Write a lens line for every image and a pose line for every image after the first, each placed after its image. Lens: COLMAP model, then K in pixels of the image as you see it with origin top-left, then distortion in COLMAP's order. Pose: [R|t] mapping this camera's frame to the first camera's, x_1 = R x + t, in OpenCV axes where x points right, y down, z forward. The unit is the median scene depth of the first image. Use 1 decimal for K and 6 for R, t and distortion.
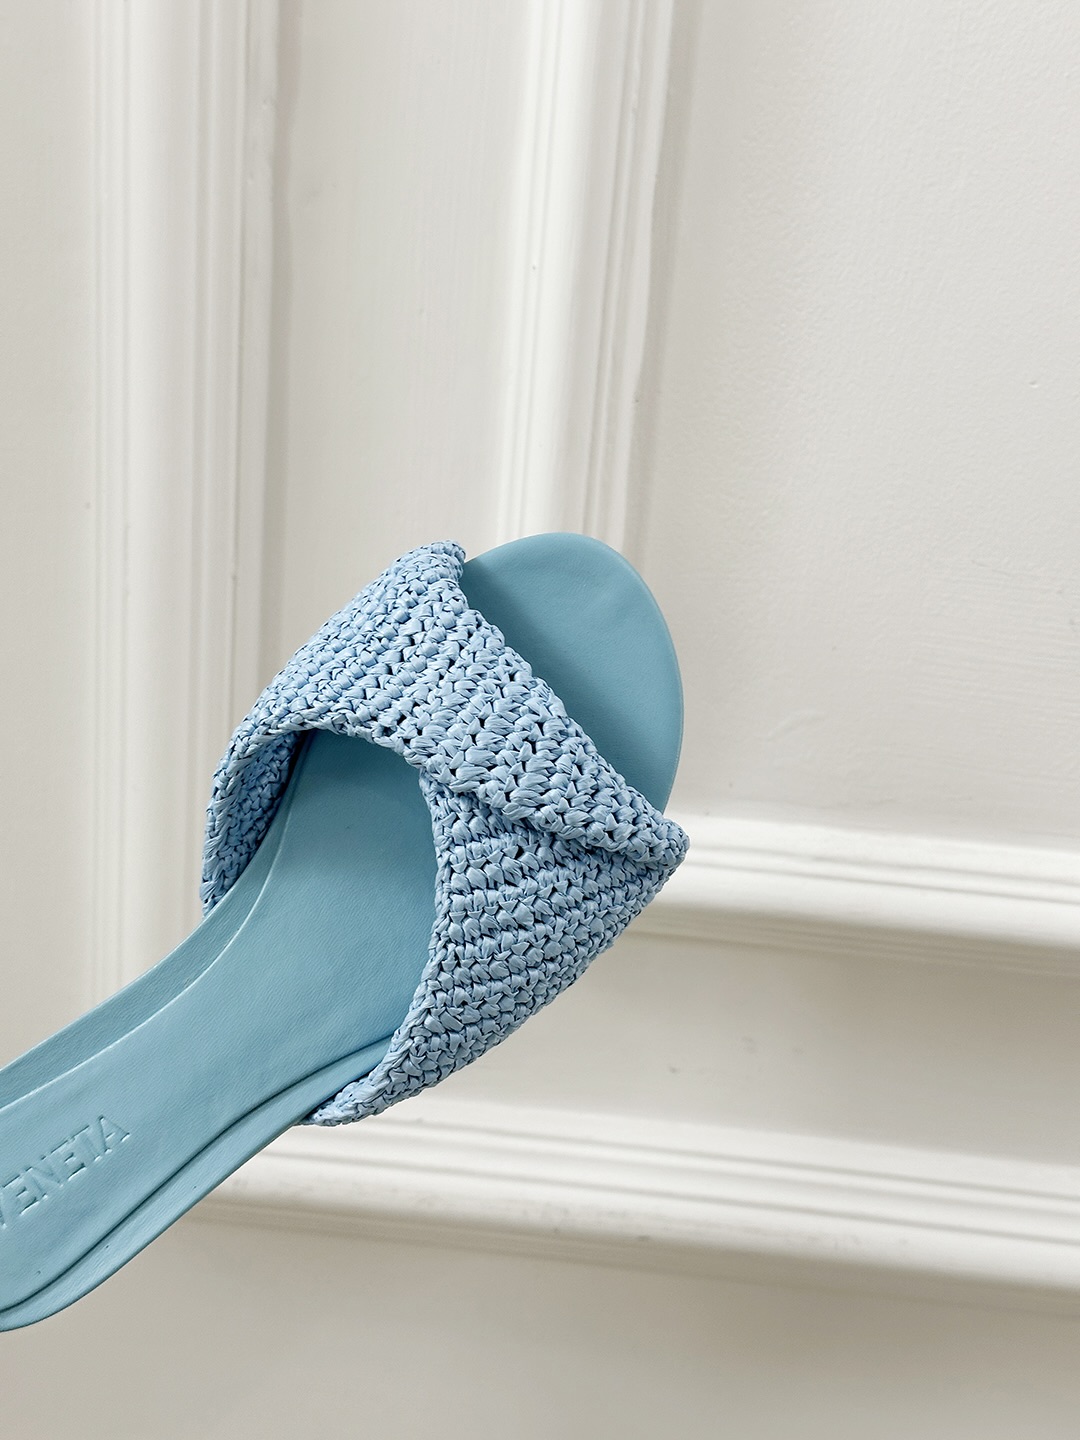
lens RADIAL K [[1995.2, 0, 540.0], [0, 1995.2, 720.0], [0, 0, 1]] dist [0.173024, -0.314412]
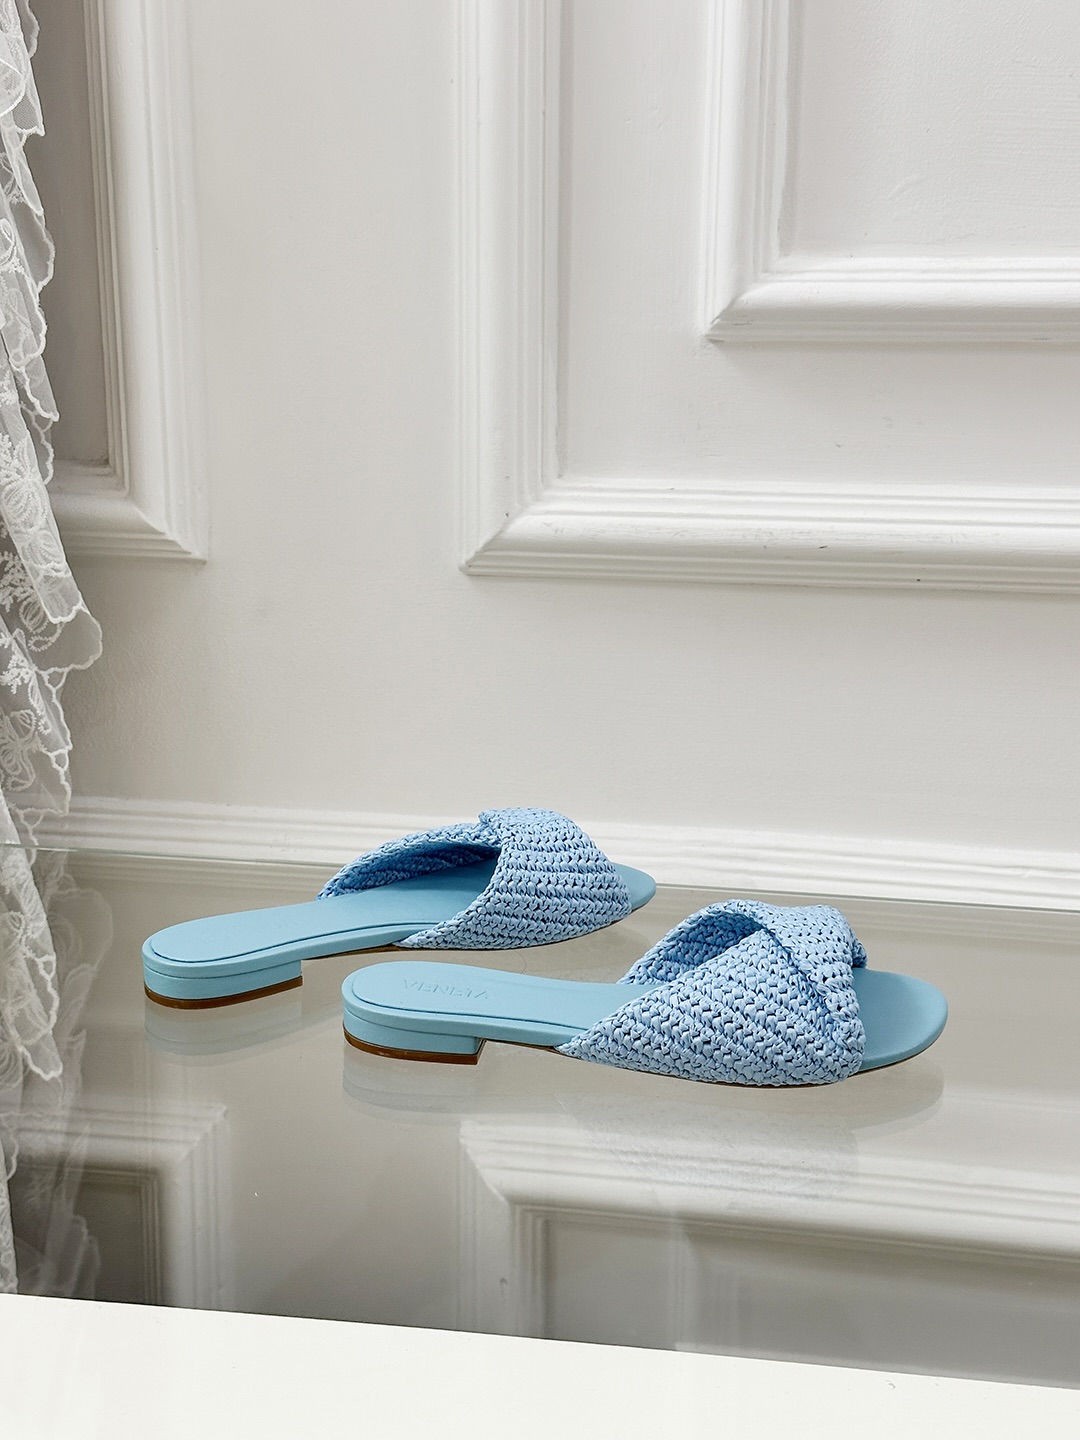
lens RADIAL K [[1995.2, 0, 540.0], [0, 1995.2, 720.0], [0, 0, 1]] dist [0.173024, -0.314412]
pose [[0.993863, -0.048385, -0.099477, -0.017717], [0.038147, 0.994016, -0.102359, 0.558665], [0.103834, 0.097936, 0.989761, -0.535411]]
